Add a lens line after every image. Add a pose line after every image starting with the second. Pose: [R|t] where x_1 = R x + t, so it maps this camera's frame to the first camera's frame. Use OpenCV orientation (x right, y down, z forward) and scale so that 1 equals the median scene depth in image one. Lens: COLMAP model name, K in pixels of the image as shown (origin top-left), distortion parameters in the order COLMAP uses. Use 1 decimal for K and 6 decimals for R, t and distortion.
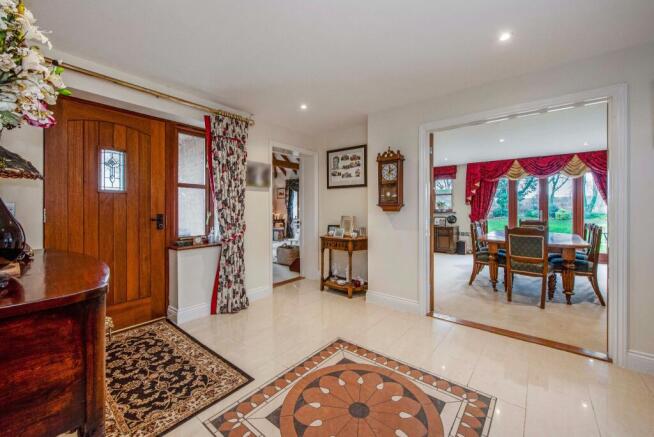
lens RADIAL K [[256.0, 0, 334.3], [0, 256.0, 206.4], [0, 0, 1]] dist [0.001159, -0.000075]
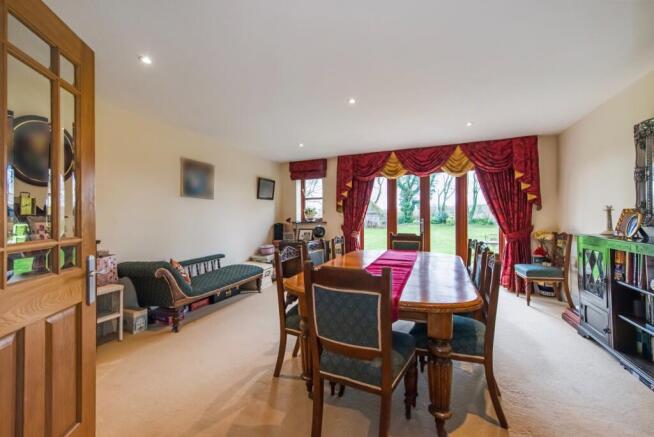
lens RADIAL K [[256.0, 0, 325.8], [0, 256.0, 215.0], [0, 0, 1]] dist [0.001159, -0.000075]
pose [[0.964085, -0.007003, 0.265503, 0.319343], [0.006793, 0.999975, 0.001706, 0.000877], [-0.265508, 0.000159, 0.964109, 0.329565]]
